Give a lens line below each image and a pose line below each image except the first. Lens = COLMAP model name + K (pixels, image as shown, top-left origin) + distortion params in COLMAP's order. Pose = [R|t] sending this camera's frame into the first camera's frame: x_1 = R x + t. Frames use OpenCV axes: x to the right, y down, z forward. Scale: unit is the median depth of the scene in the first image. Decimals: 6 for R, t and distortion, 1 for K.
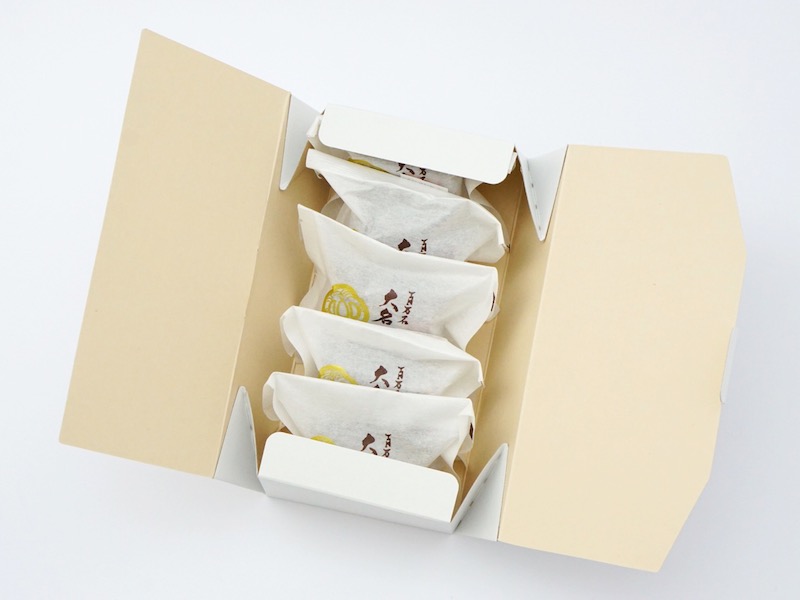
lens RADIAL K [[1751.5, 0, 400.2], [0, 1751.5, 300.2], [0, 0, 1]] dist [0.052965, 0.000000]
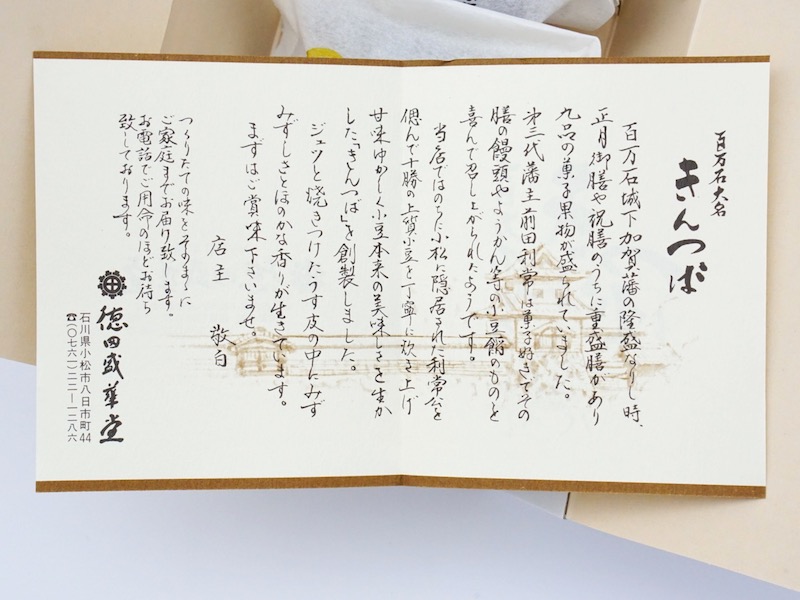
lens RADIAL K [[1751.5, 0, 399.1], [0, 1751.5, 300.6], [0, 0, 1]] dist [0.052965, 0.000000]
pose [[0.997583, 0.065899, 0.022032, -0.016109], [-0.068200, 0.989297, 0.128999, -0.003395], [-0.013295, -0.130190, 0.991400, 0.425904]]
